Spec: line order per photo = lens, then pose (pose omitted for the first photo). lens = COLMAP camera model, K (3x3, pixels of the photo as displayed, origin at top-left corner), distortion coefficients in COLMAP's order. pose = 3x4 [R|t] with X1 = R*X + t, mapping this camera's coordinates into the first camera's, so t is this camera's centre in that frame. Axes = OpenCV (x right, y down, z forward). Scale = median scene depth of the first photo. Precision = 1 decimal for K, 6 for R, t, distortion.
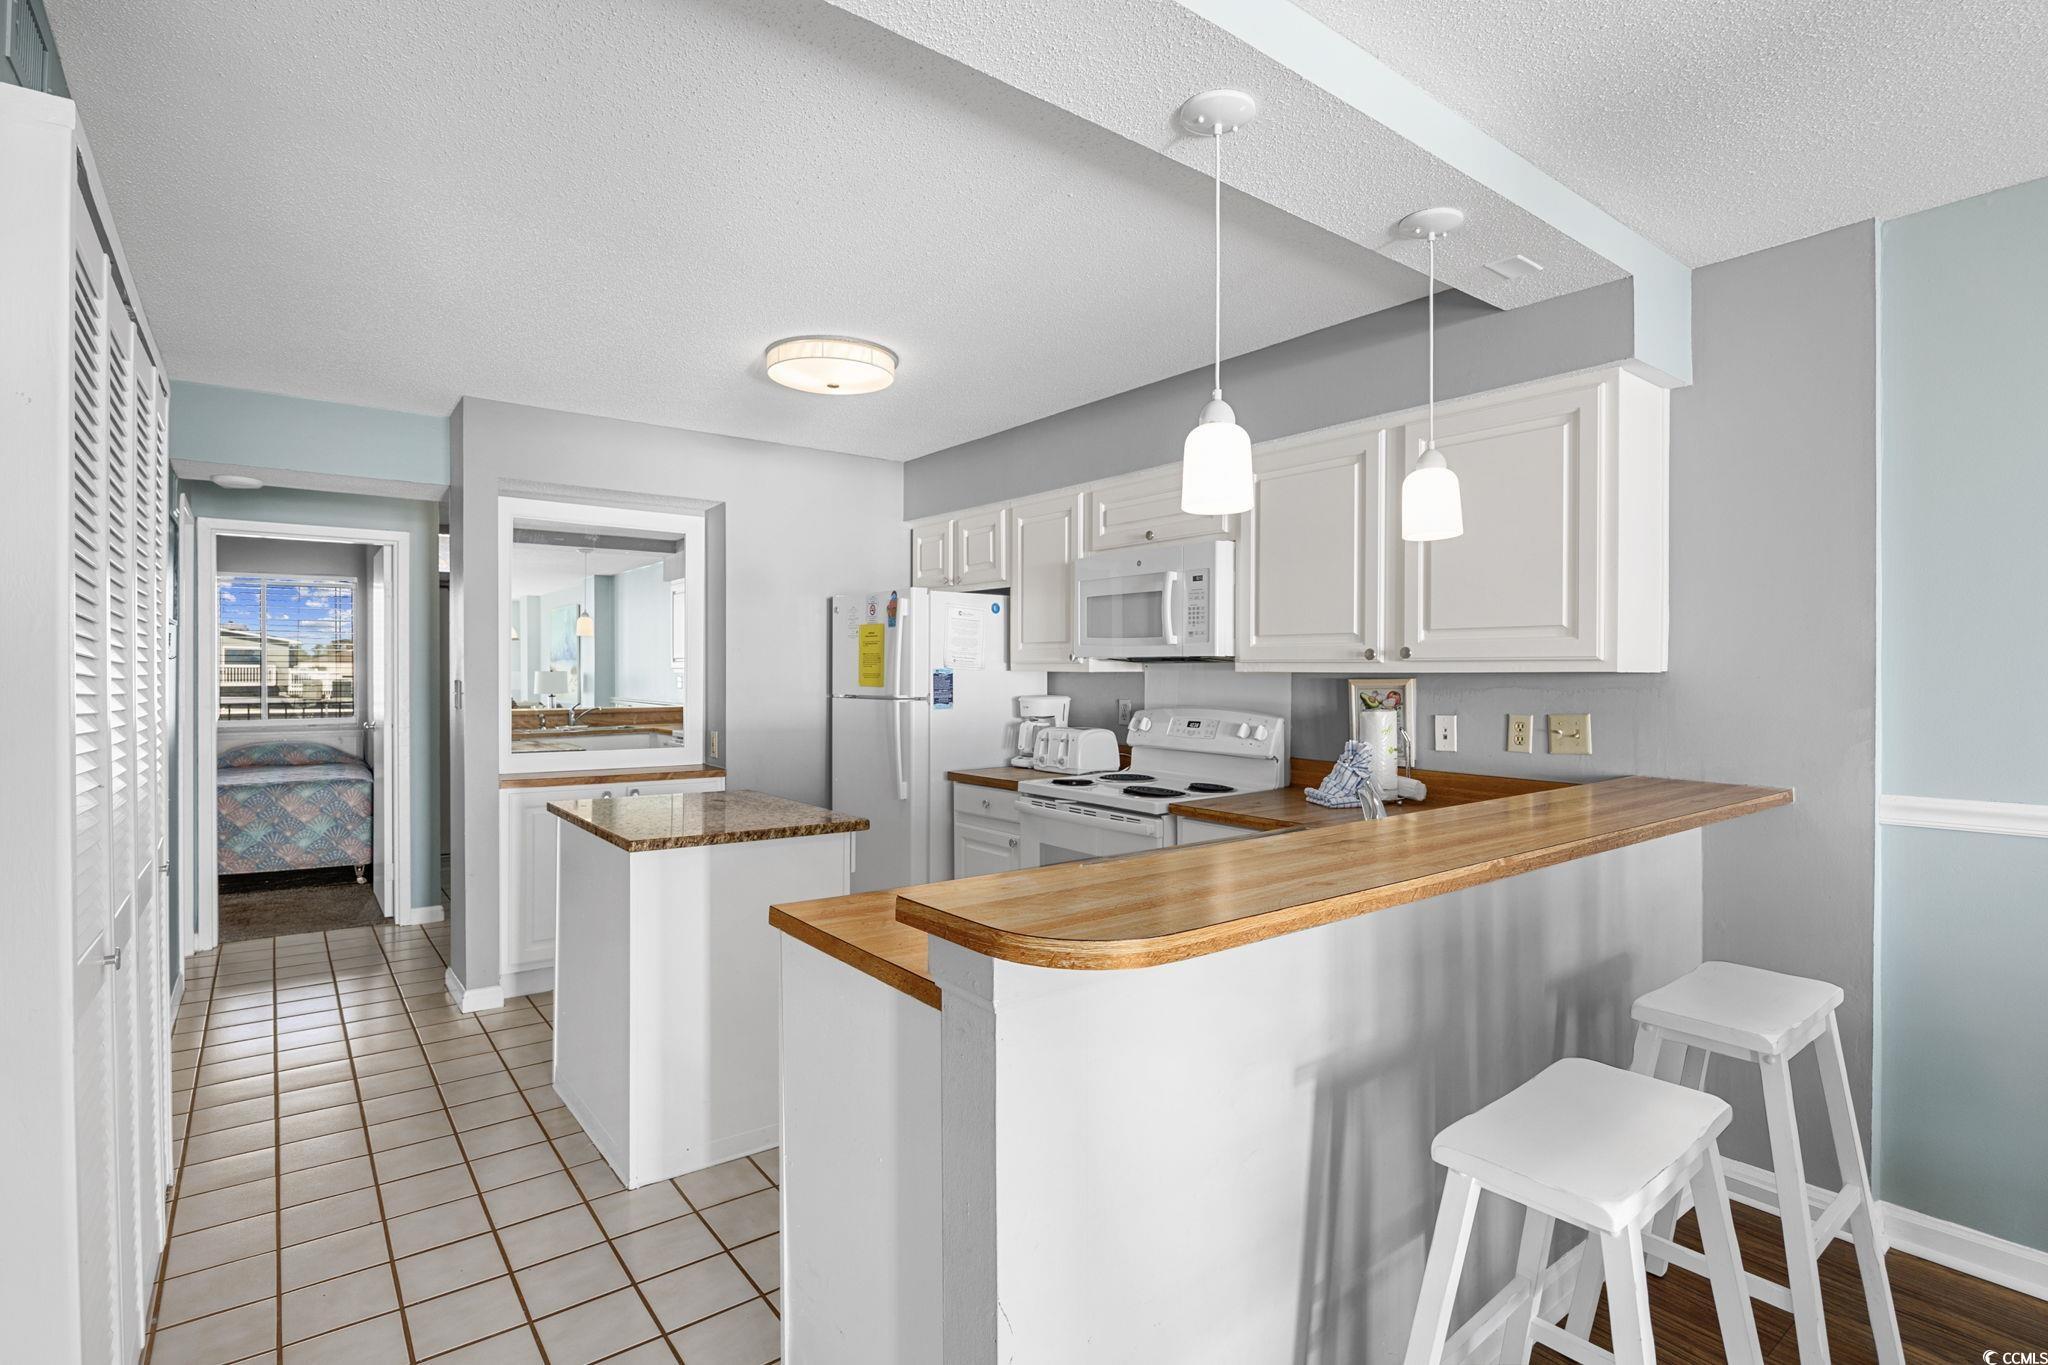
lens RADIAL K [[964.7, 0, 1028.6], [0, 964.7, 678.8], [0, 0, 1]] dist [-0.017267, 0.000469]
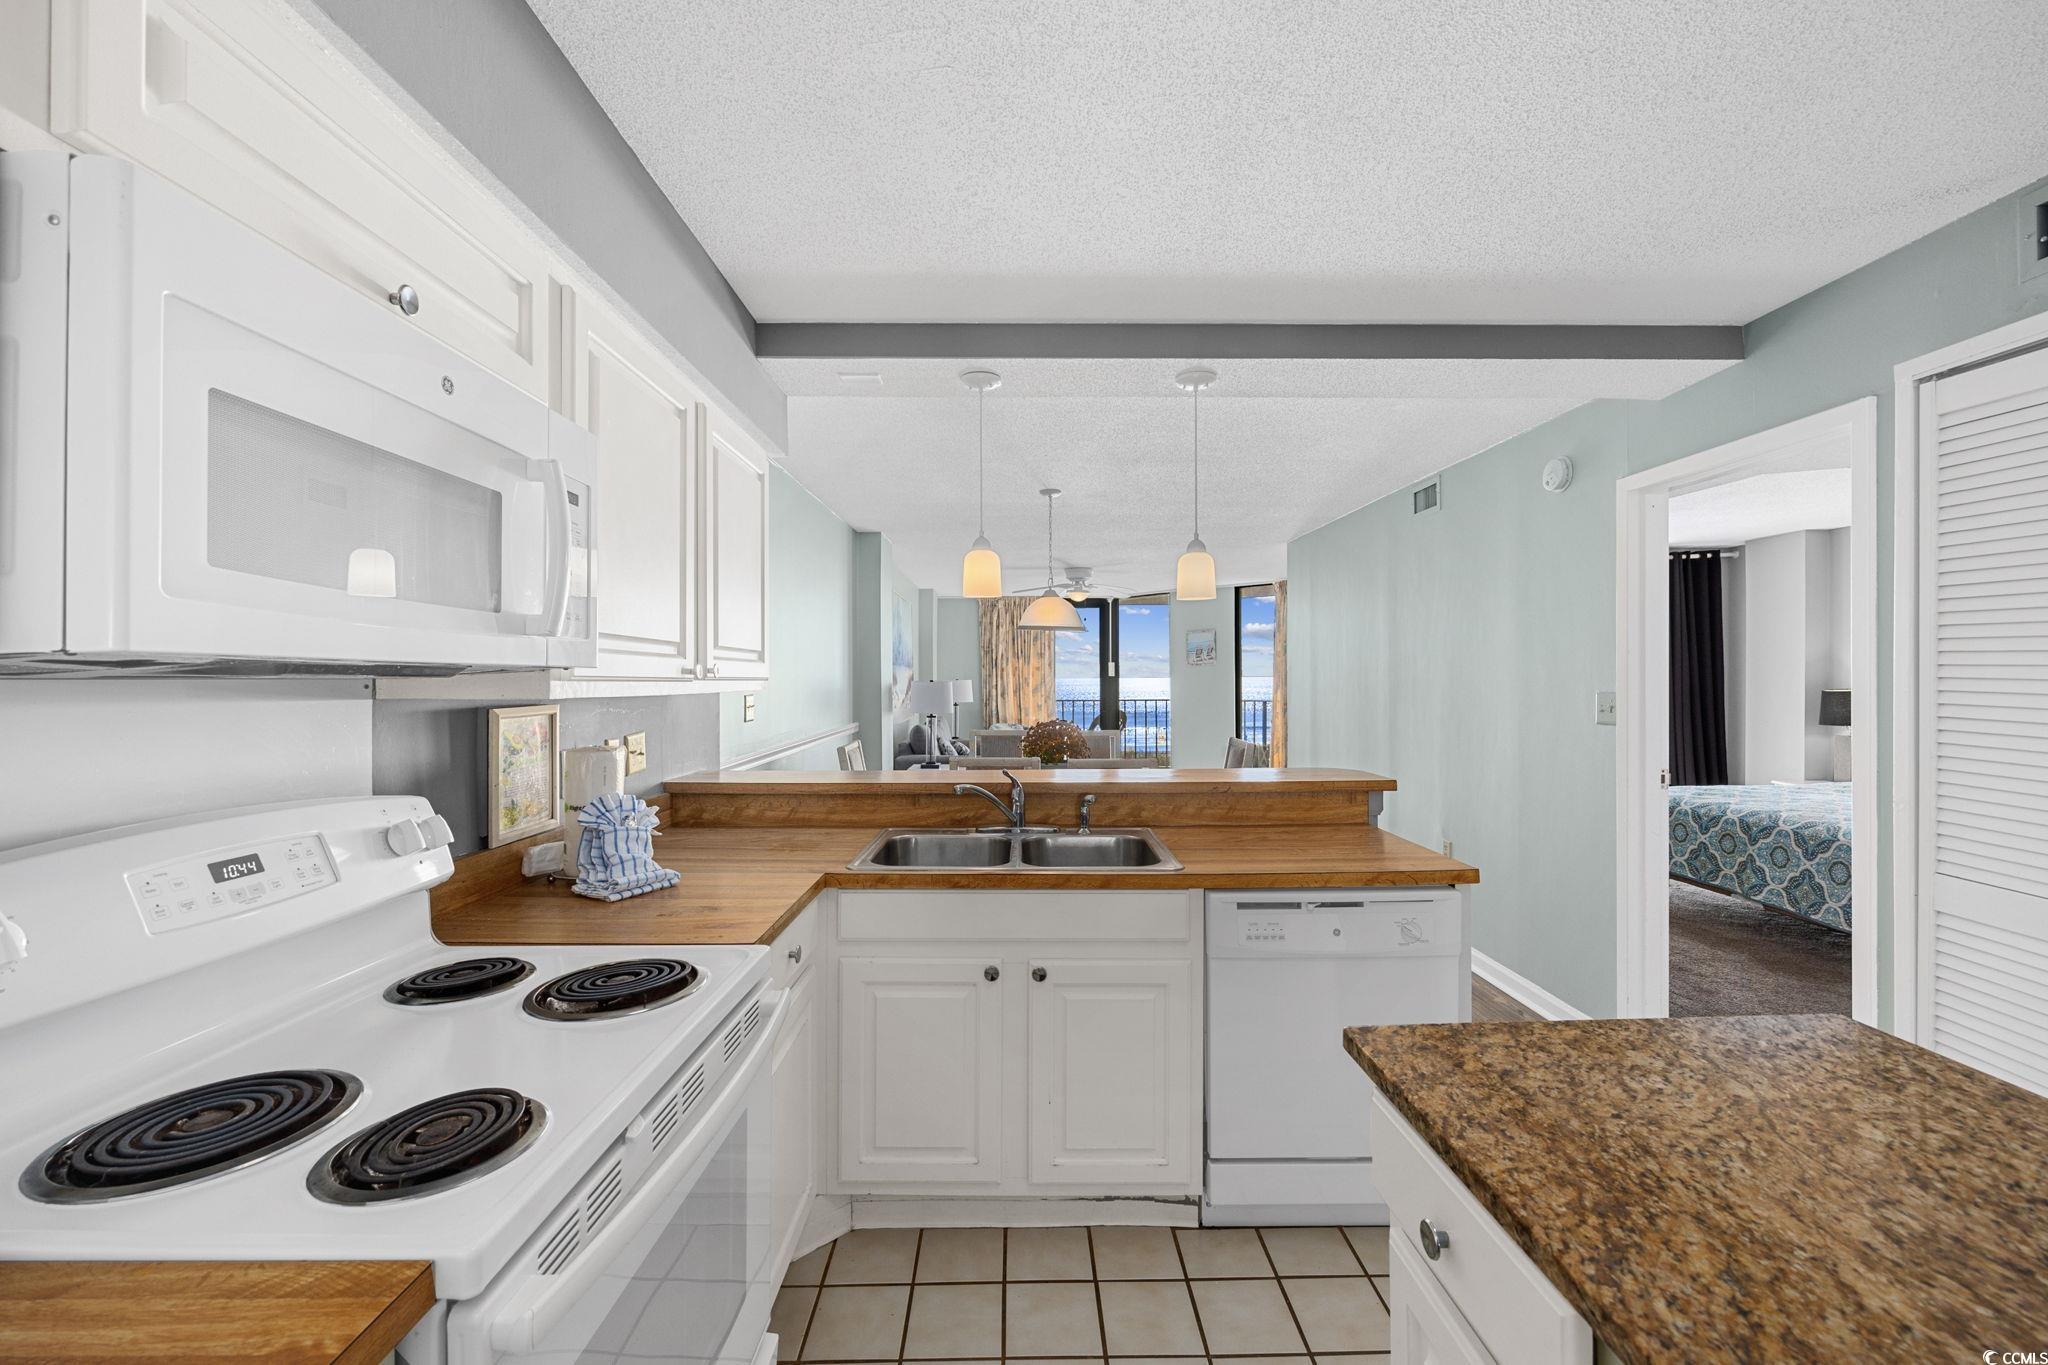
lens RADIAL K [[819.6, 0, 1024.0], [0, 819.6, 682.5], [0, 0, 1]] dist [-0.003456, 0.000344]
pose [[-0.792522, 0.000234, 0.609843, -0.214460], [0.007843, 0.999921, 0.009809, -0.016657], [-0.609793, 0.012557, -0.792462, 1.079571]]
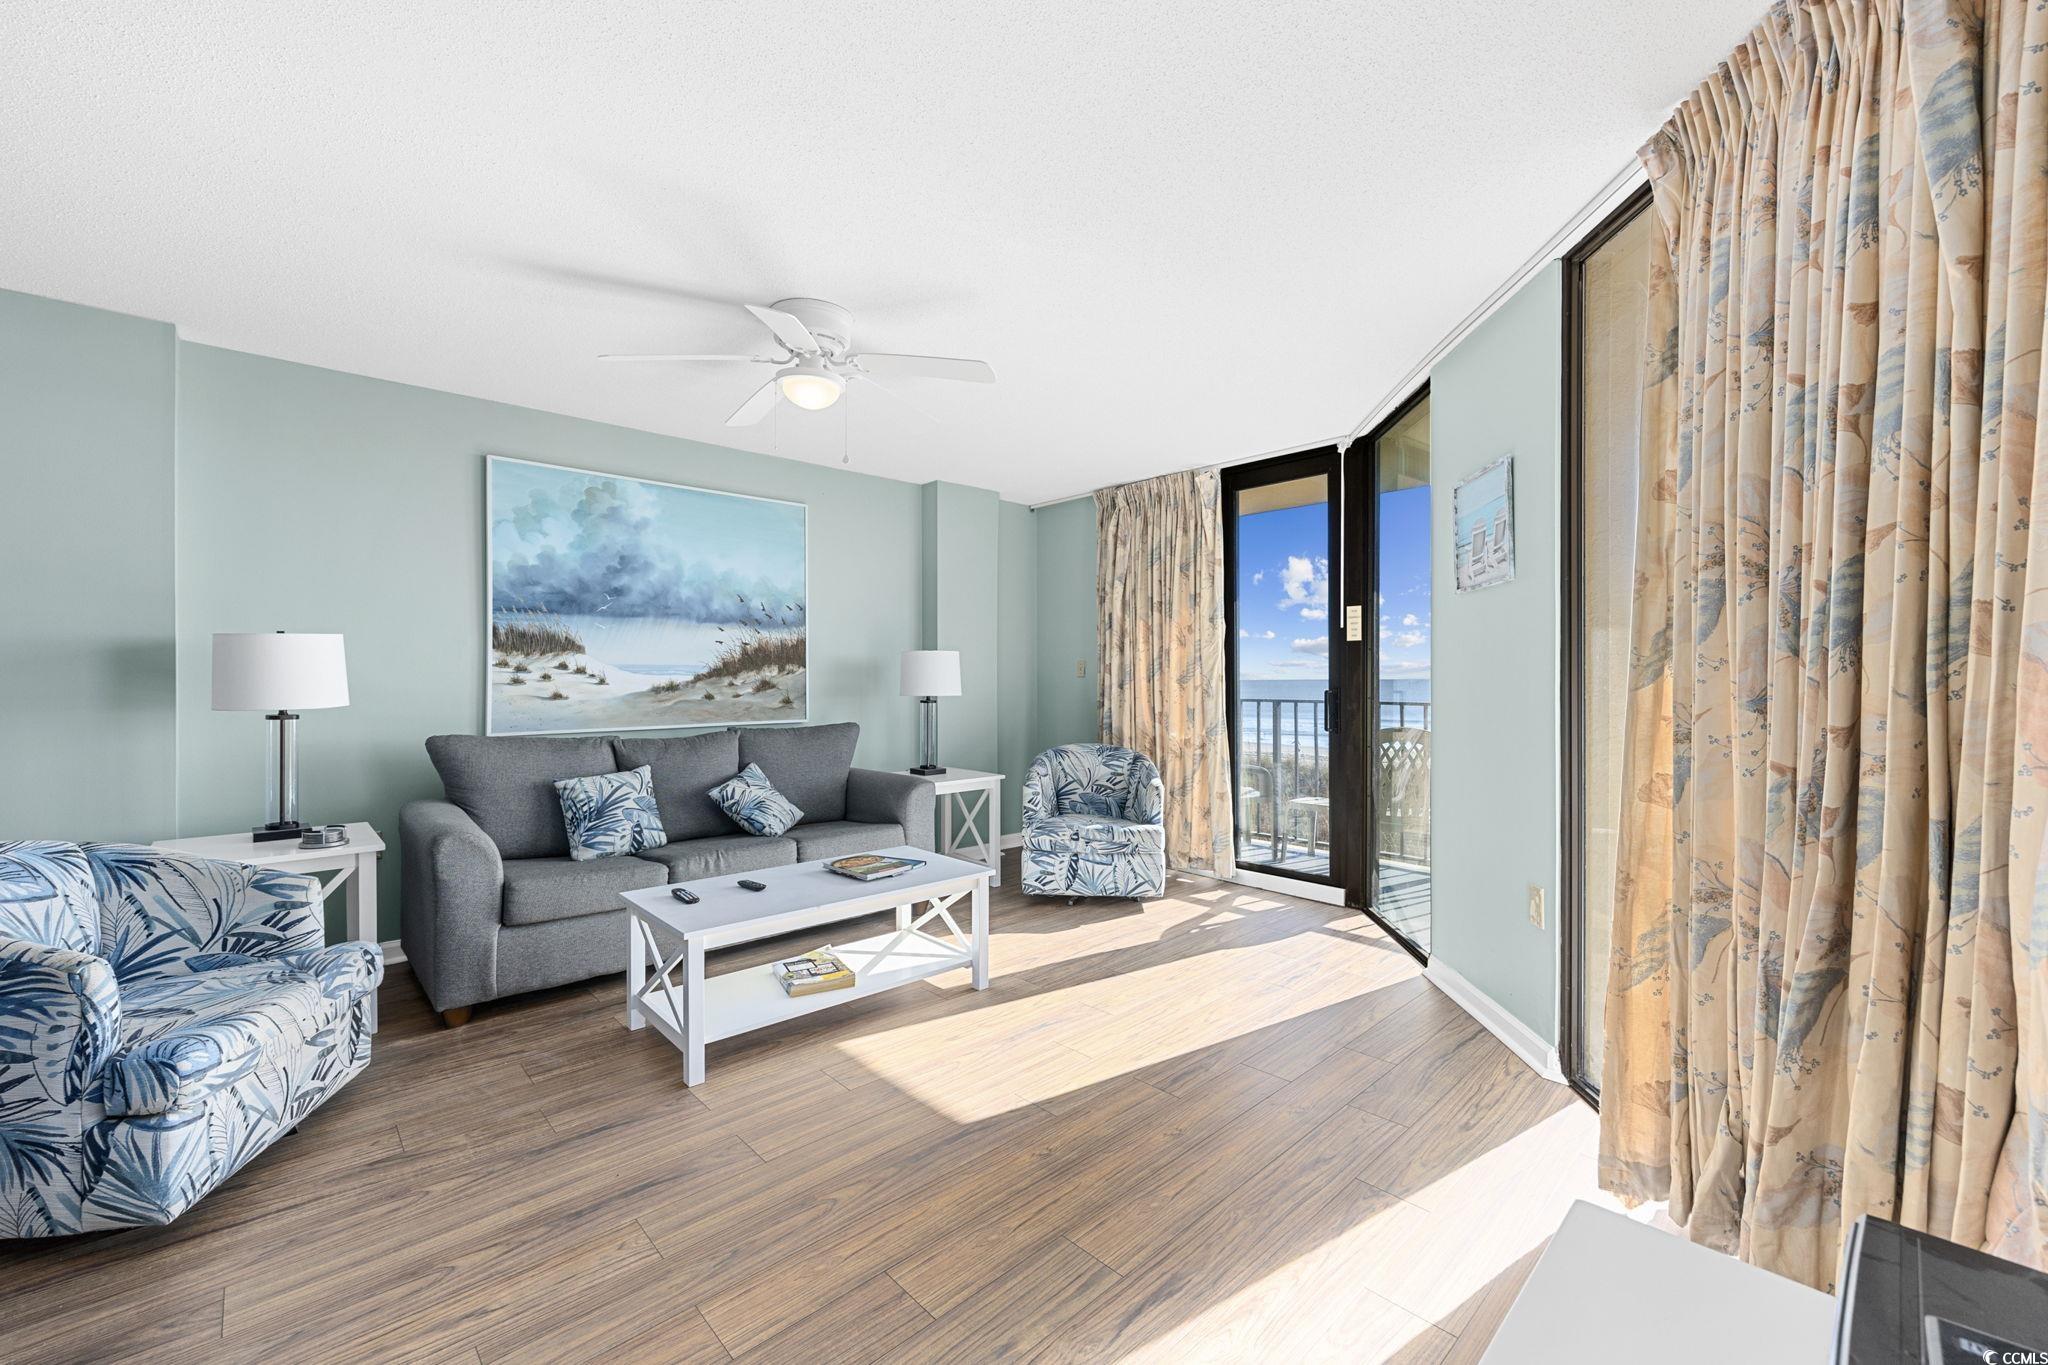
lens RADIAL K [[822.7, 0, 1054.0], [0, 822.7, 682.1], [0, 0, 1]] dist [-0.001937, 0.000053]
pose [[-0.100923, -0.005252, 0.994880, 0.204291], [0.003619, 0.999978, 0.005646, 0.038981], [-0.994888, 0.004170, -0.100901, -0.834053]]
